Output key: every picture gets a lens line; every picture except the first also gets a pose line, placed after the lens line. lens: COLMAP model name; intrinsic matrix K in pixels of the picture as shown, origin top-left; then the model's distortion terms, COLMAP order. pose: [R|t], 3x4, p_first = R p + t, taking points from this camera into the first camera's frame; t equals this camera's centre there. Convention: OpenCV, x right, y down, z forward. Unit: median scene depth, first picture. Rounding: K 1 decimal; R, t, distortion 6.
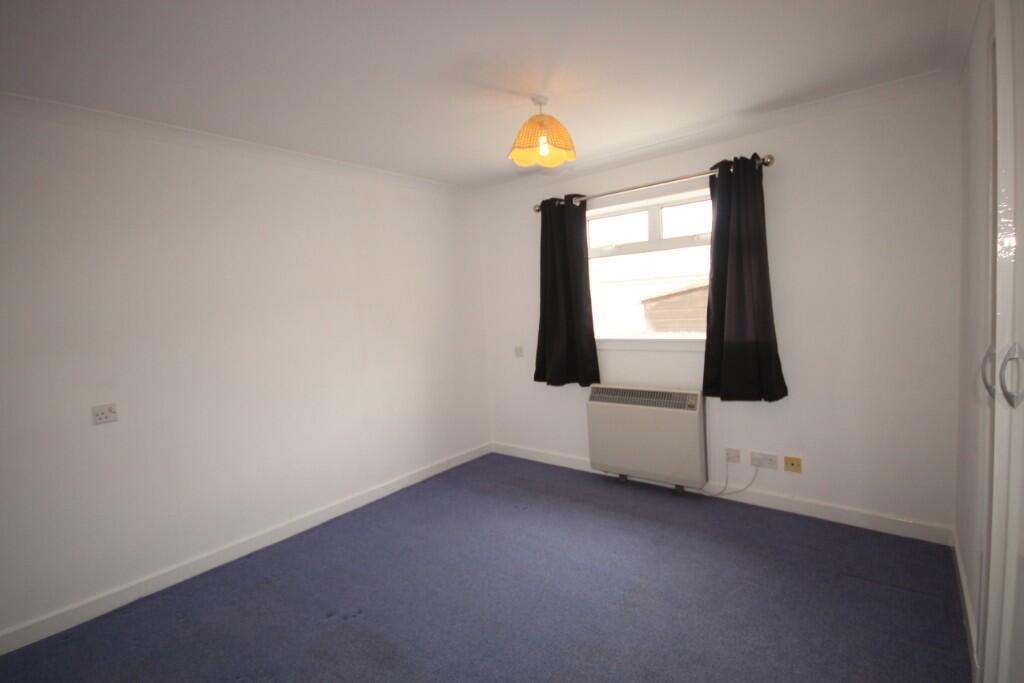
lens RADIAL K [[479.3, 0, 511.6], [0, 479.3, 340.2], [0, 0, 1]] dist [0.001622, -0.006039]
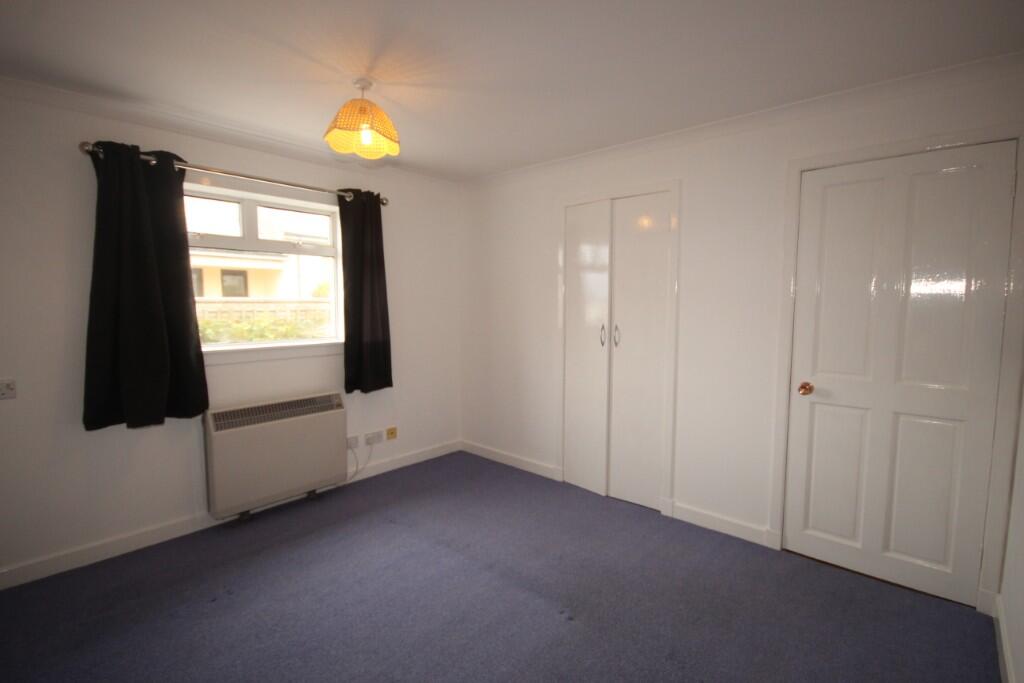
lens RADIAL K [[479.3, 0, 513.7], [0, 479.3, 340.1], [0, 0, 1]] dist [0.001622, -0.006039]
pose [[0.037812, -0.022068, 0.999041, -0.665544], [0.074620, 0.997027, 0.019199, 0.001228], [-0.996495, 0.073822, 0.039346, 0.547652]]
